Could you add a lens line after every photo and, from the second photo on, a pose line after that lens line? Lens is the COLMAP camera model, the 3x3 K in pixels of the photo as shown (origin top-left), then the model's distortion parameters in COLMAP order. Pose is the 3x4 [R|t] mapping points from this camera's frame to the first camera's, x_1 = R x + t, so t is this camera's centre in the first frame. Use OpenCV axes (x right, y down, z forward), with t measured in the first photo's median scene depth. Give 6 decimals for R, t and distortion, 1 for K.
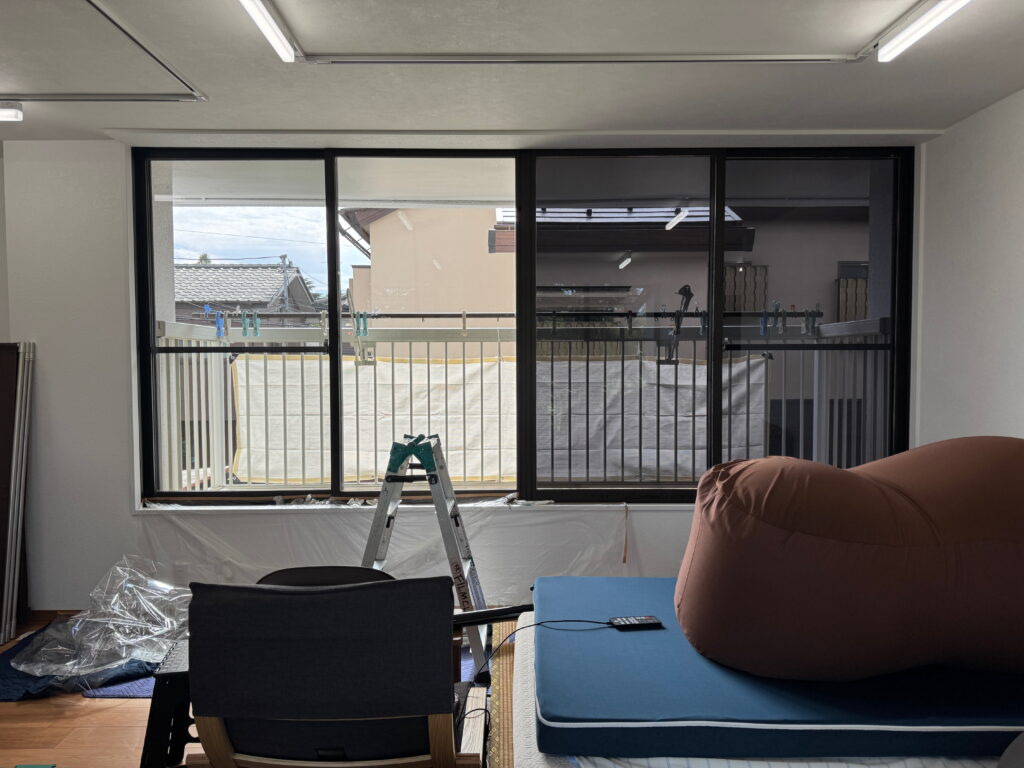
lens RADIAL K [[721.8, 0, 506.9], [0, 721.8, 390.9], [0, 0, 1]] dist [0.068334, -0.056776]
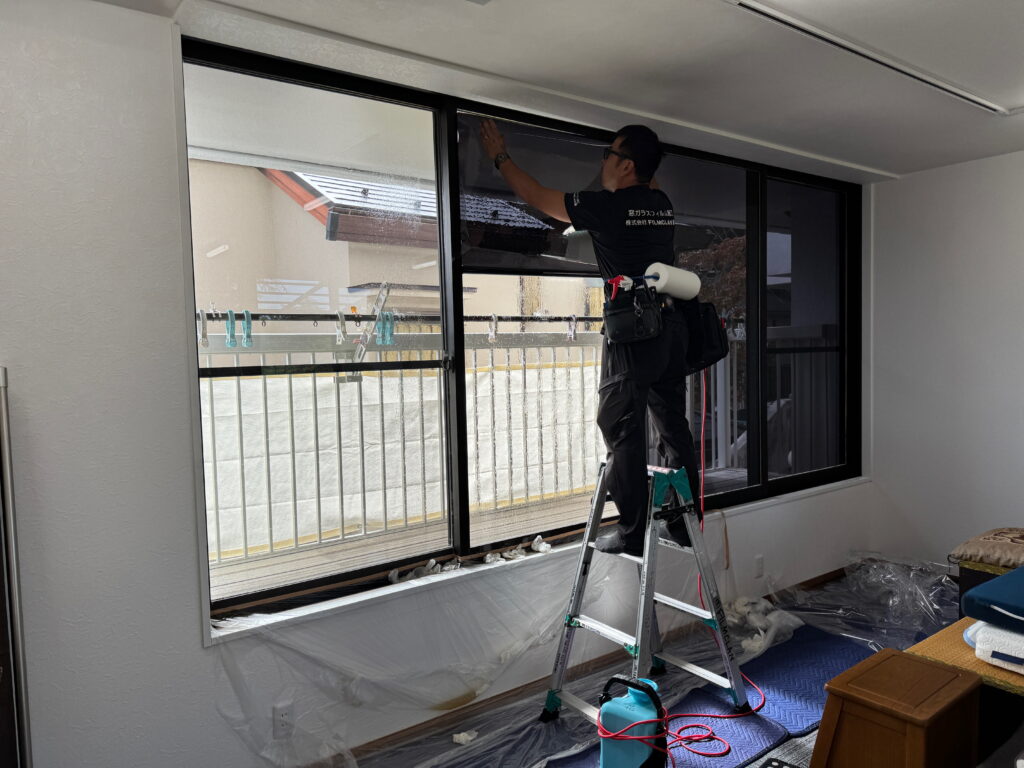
lens RADIAL K [[721.8, 0, 512.5], [0, 721.8, 387.7], [0, 0, 1]] dist [0.068334, -0.056776]
pose [[0.810125, -0.046979, 0.584371, -0.574375], [0.048671, 0.998733, 0.012817, -0.034831], [-0.584233, 0.018059, 0.811385, 0.316607]]
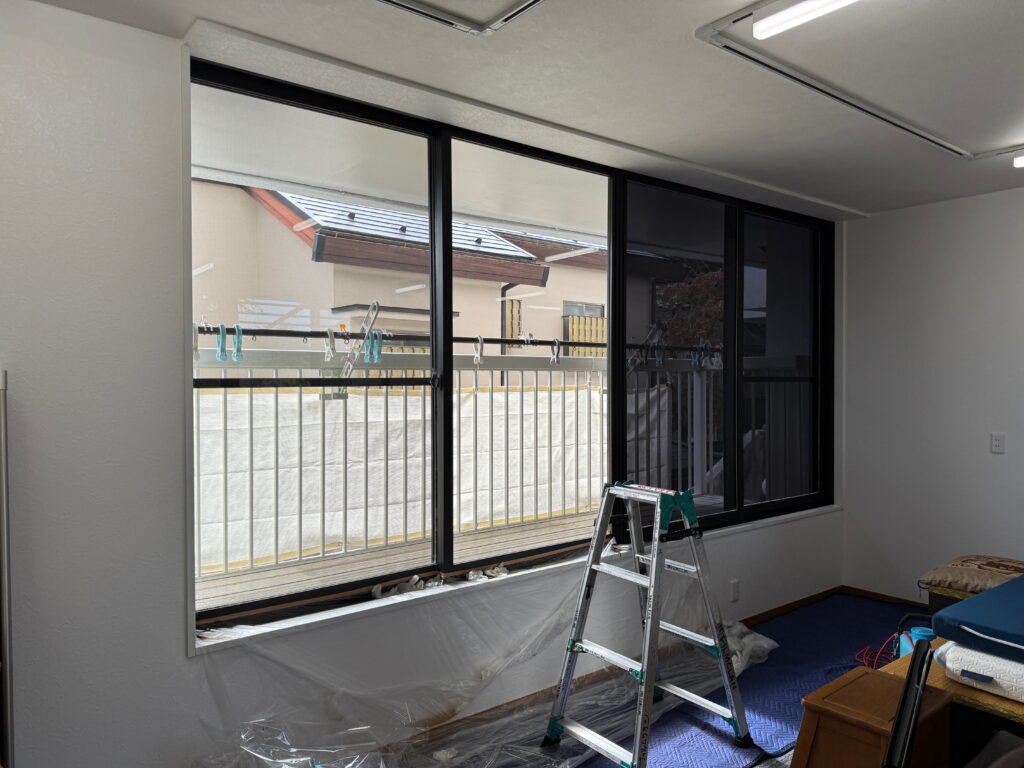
lens RADIAL K [[721.8, 0, 508.9], [0, 721.8, 385.9], [0, 0, 1]] dist [0.068334, -0.056776]
pose [[0.792727, -0.004146, 0.609563, -0.592604], [0.026802, 0.999247, -0.028058, -0.026086], [-0.608987, 0.038580, 0.792241, 0.311887]]
